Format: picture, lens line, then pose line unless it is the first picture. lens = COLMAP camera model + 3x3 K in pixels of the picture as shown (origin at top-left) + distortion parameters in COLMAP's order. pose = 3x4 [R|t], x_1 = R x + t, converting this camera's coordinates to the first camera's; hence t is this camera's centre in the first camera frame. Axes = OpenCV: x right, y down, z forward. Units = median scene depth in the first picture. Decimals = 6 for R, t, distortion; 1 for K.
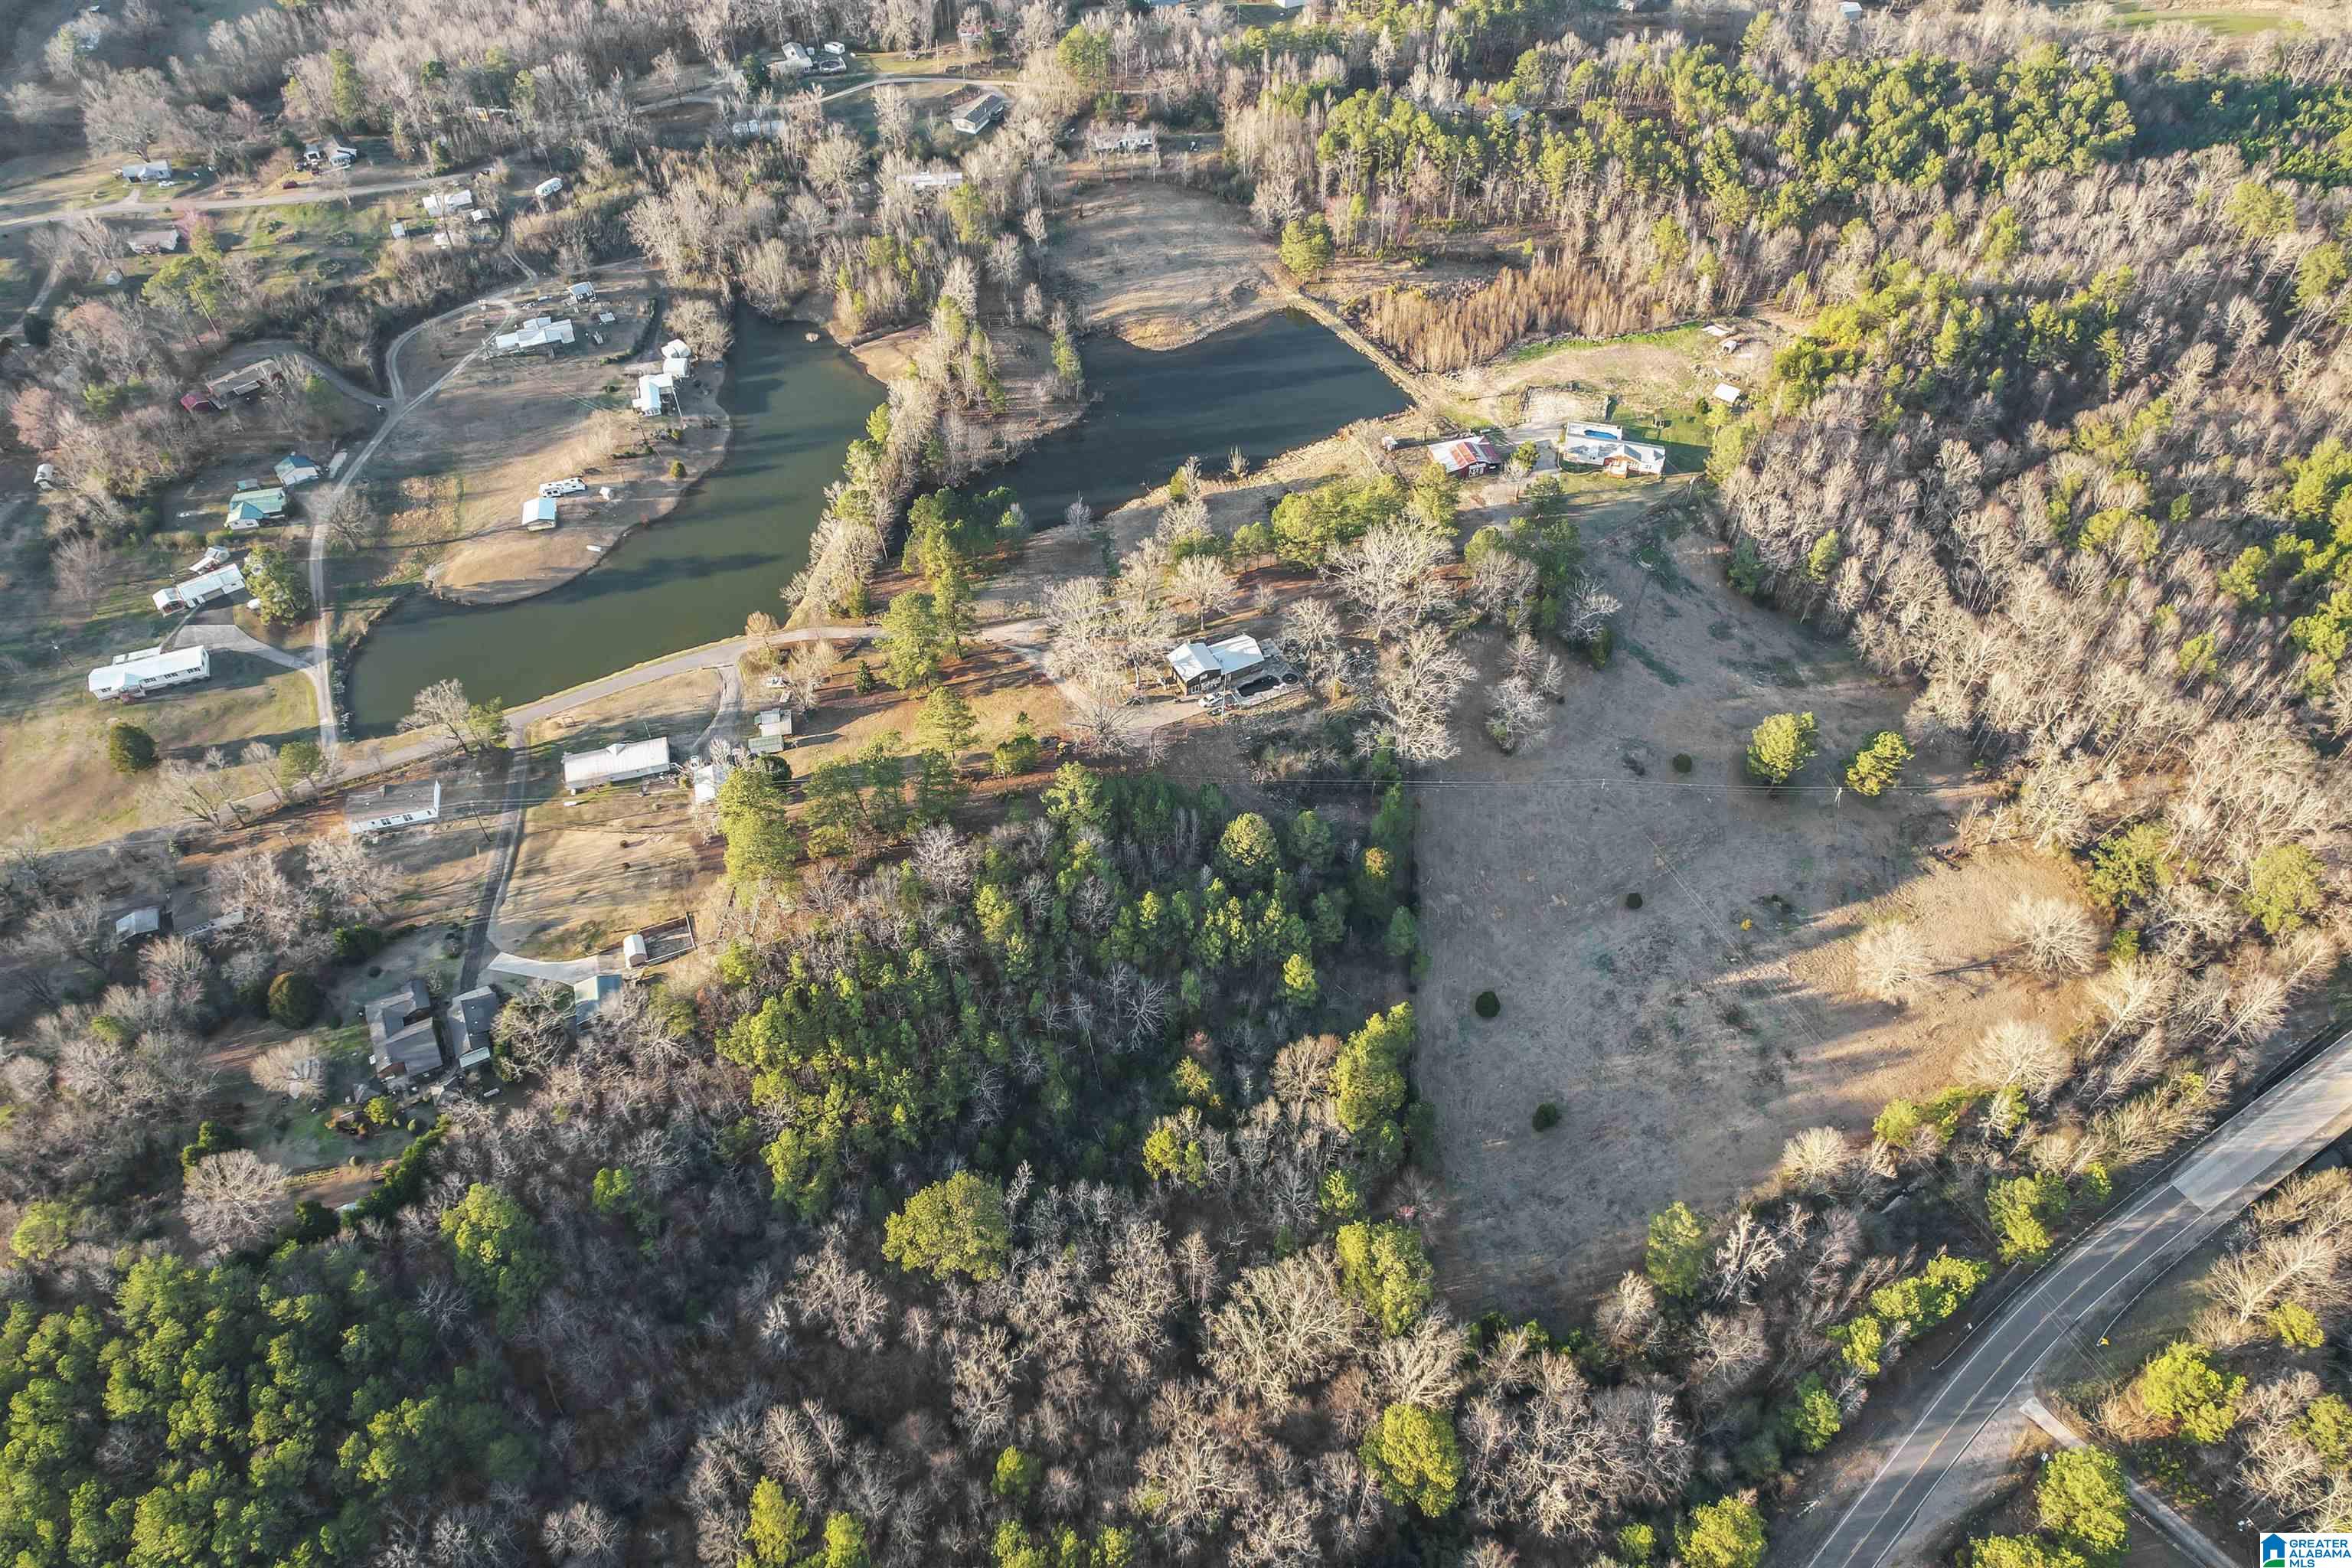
lens RADIAL K [[1498.4, 0, 1200.2], [0, 1498.4, 783.4], [0, 0, 1]] dist [-0.073705, 0.068559]
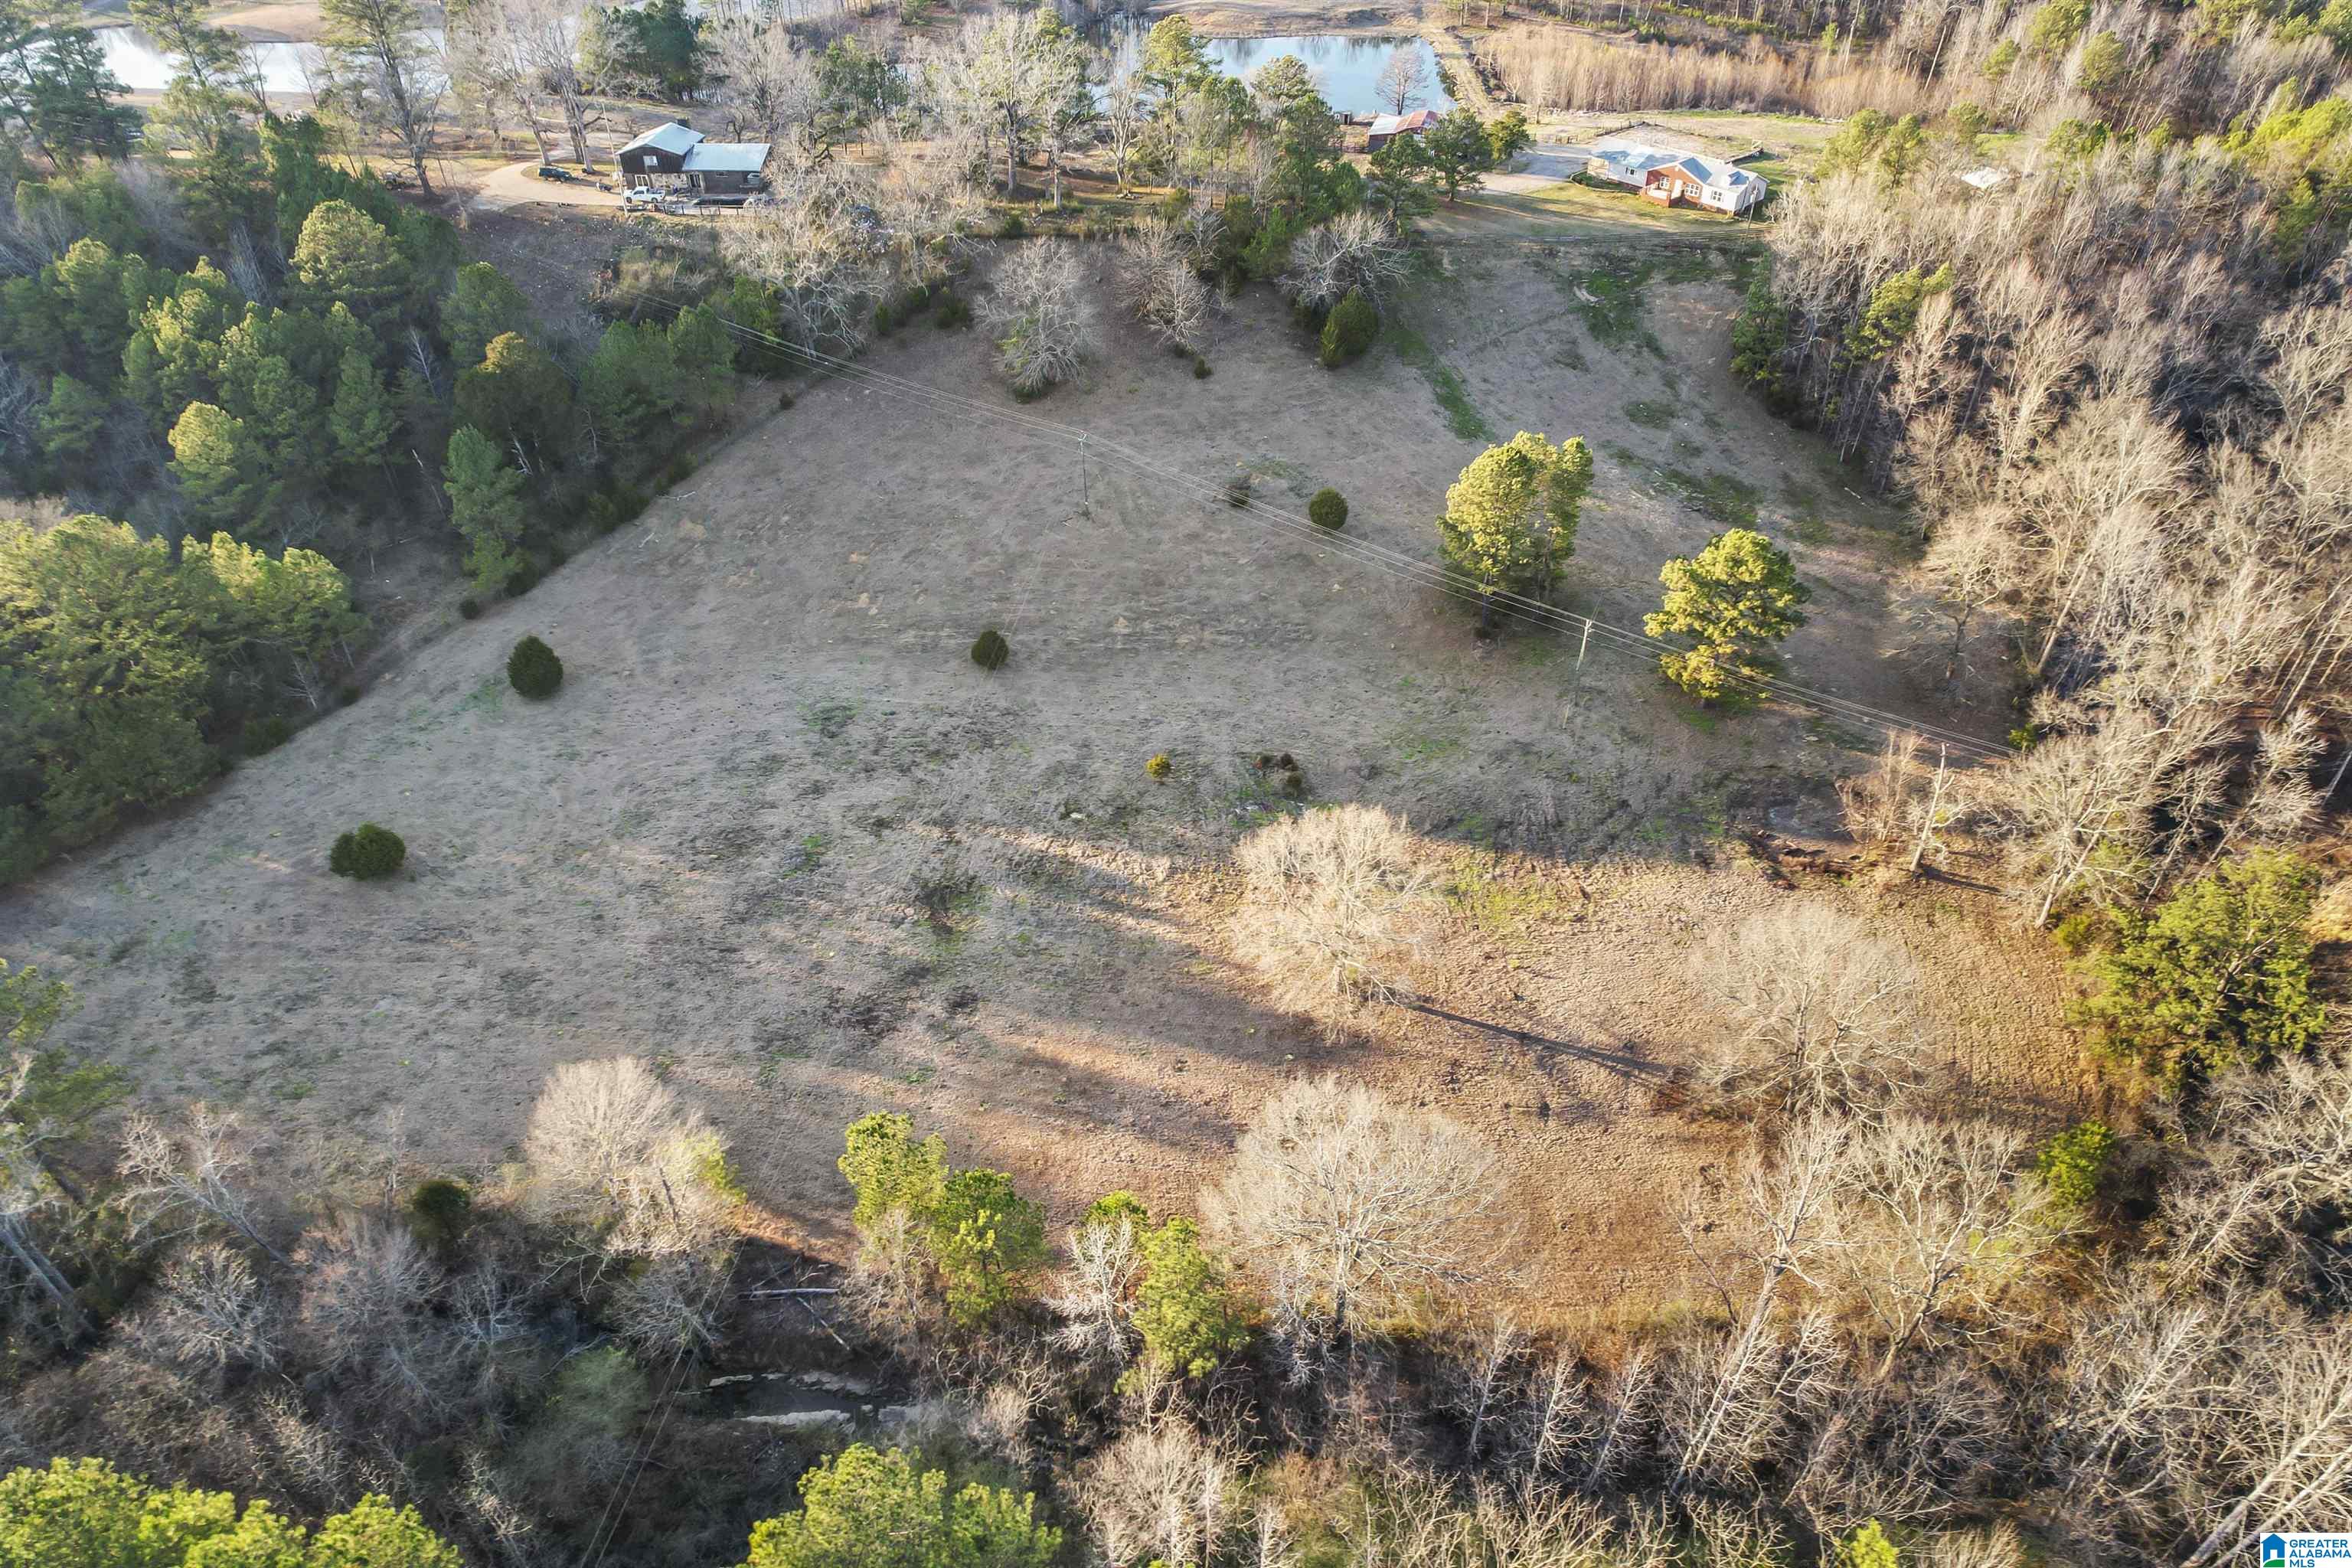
lens RADIAL K [[1498.4, 0, 1200.2], [0, 1498.4, 783.4], [0, 0, 1]] dist [-0.073705, 0.068559]
pose [[0.851080, 0.327390, -0.410461, 0.460324], [-0.382852, 0.921958, -0.058466, 0.099416], [0.359286, 0.206905, 0.910002, 0.504412]]
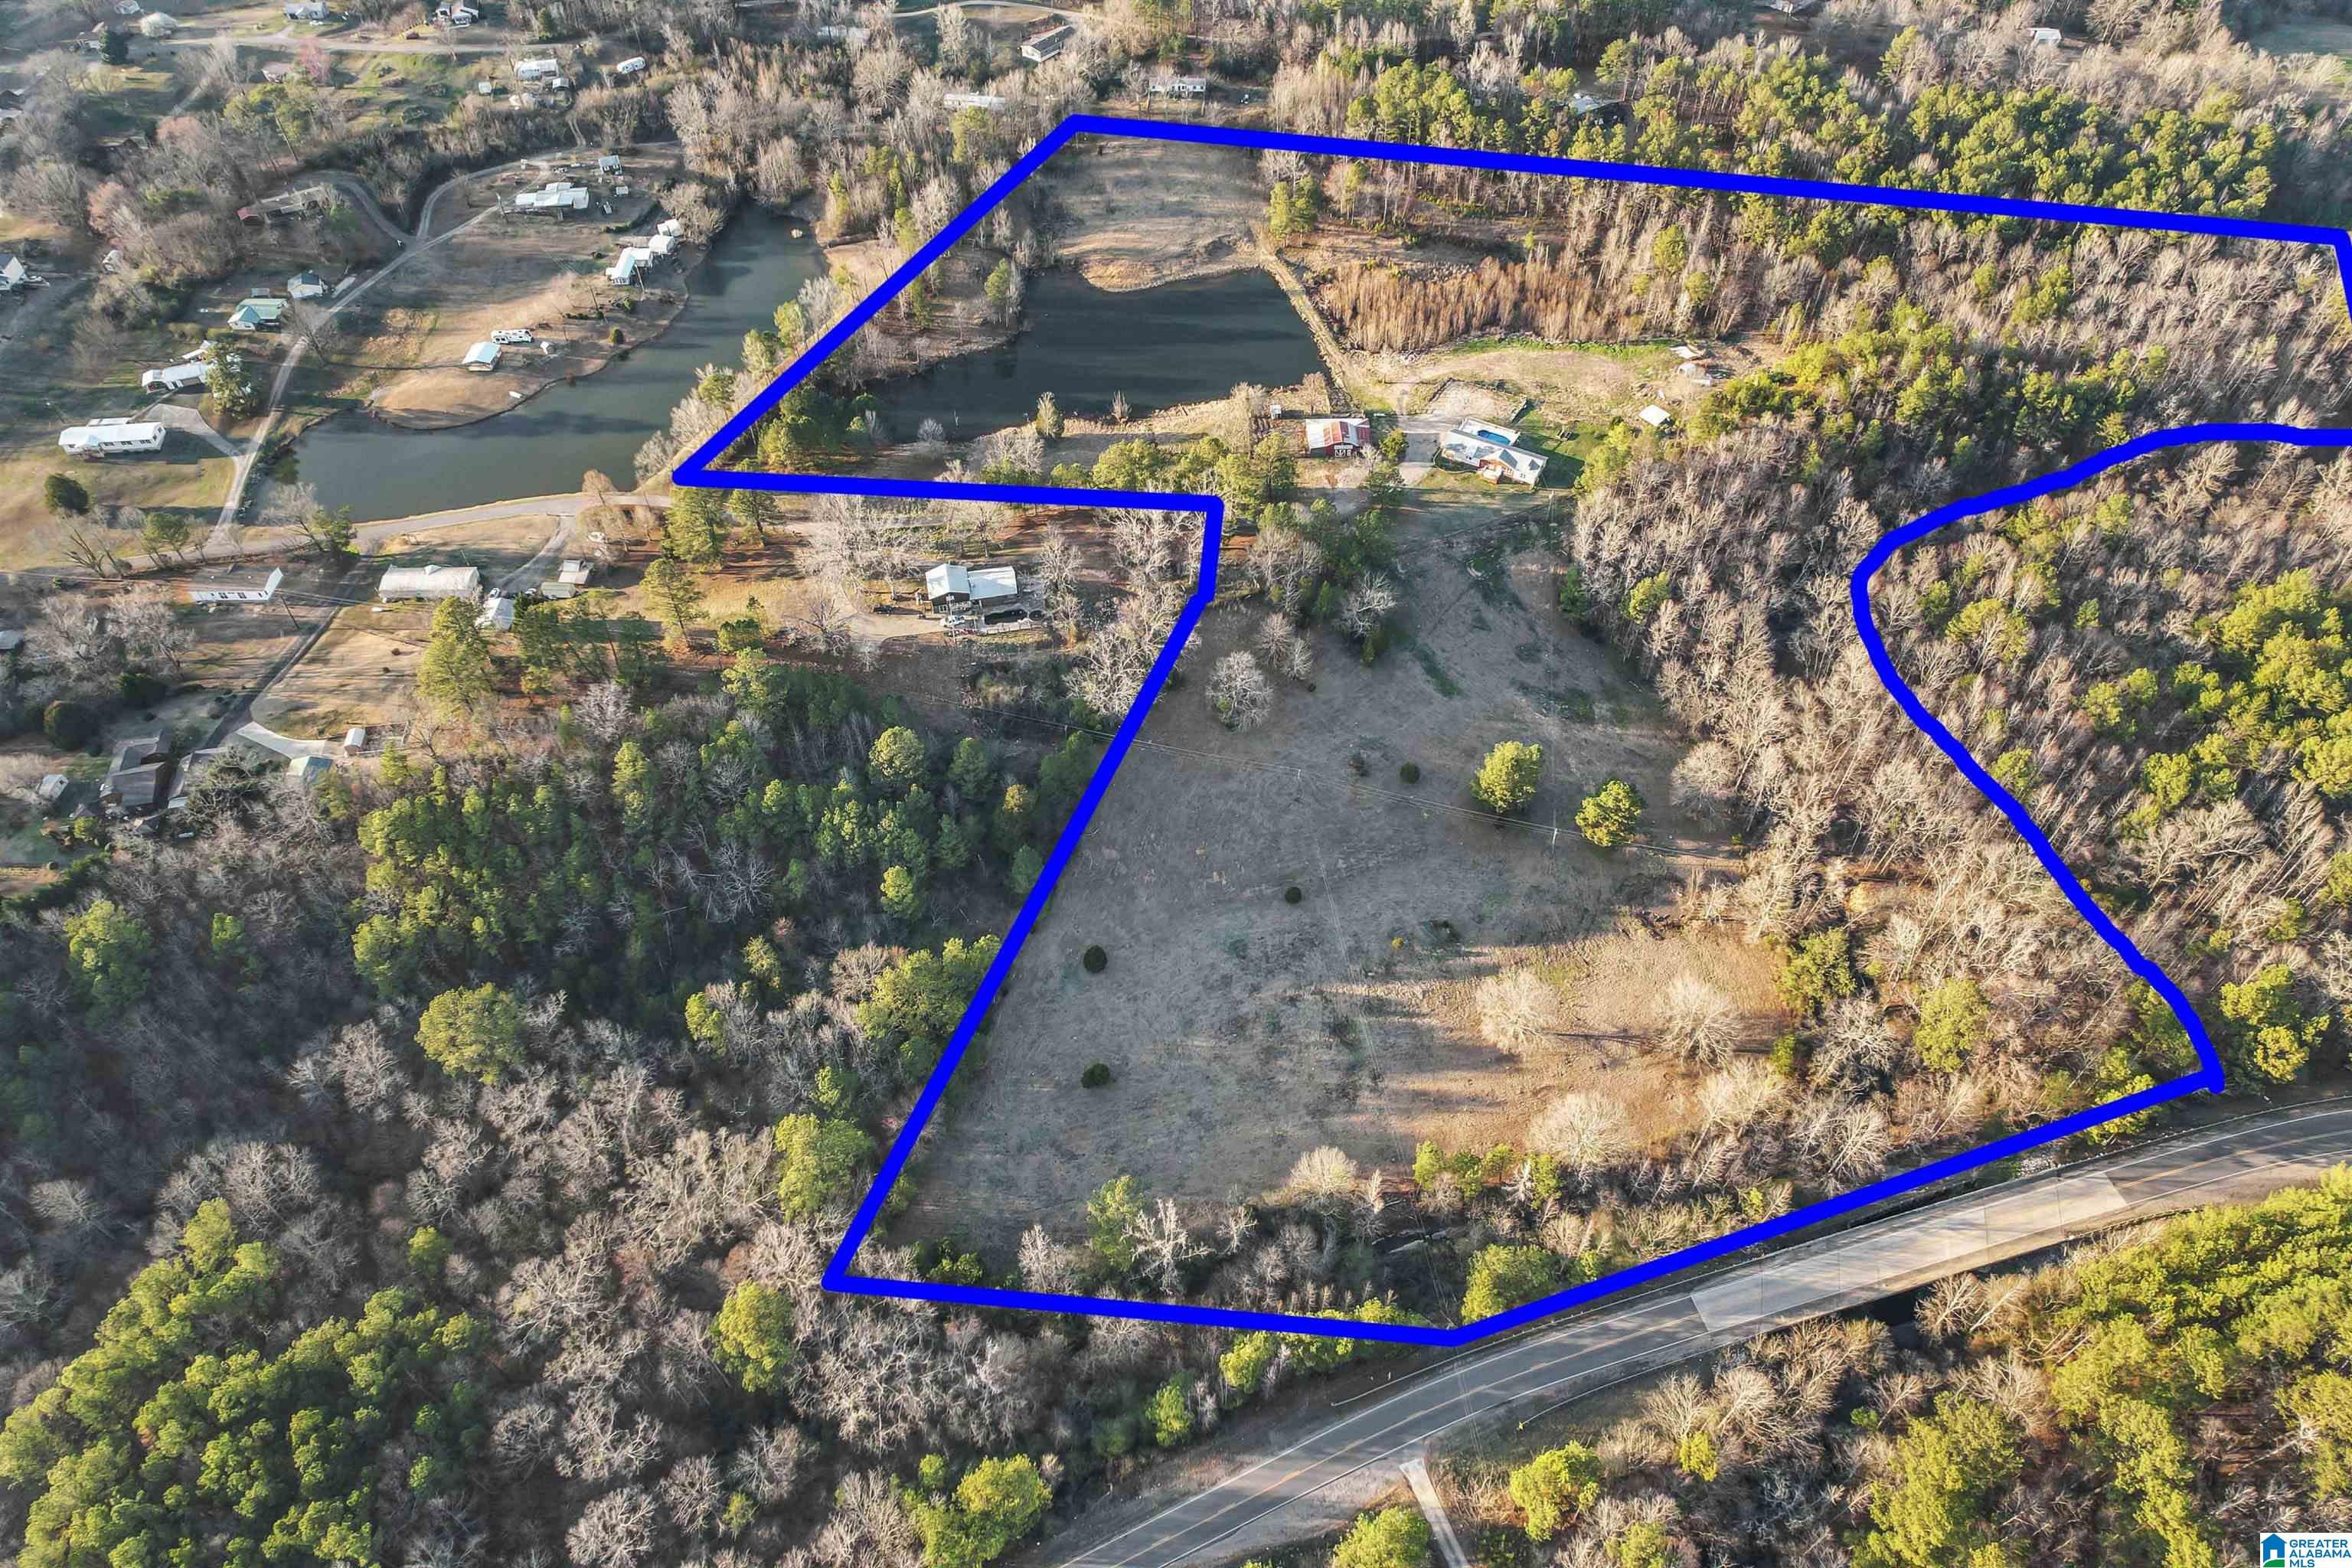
lens RADIAL K [[1498.4, 0, 1200.2], [0, 1498.4, 783.4], [0, 0, 1]] dist [-0.073705, 0.068559]
pose [[0.965374, 0.196003, -0.172152, 0.322981], [-0.191542, 0.980572, 0.042319, -0.019590], [0.177102, -0.007880, 0.984161, 0.013241]]
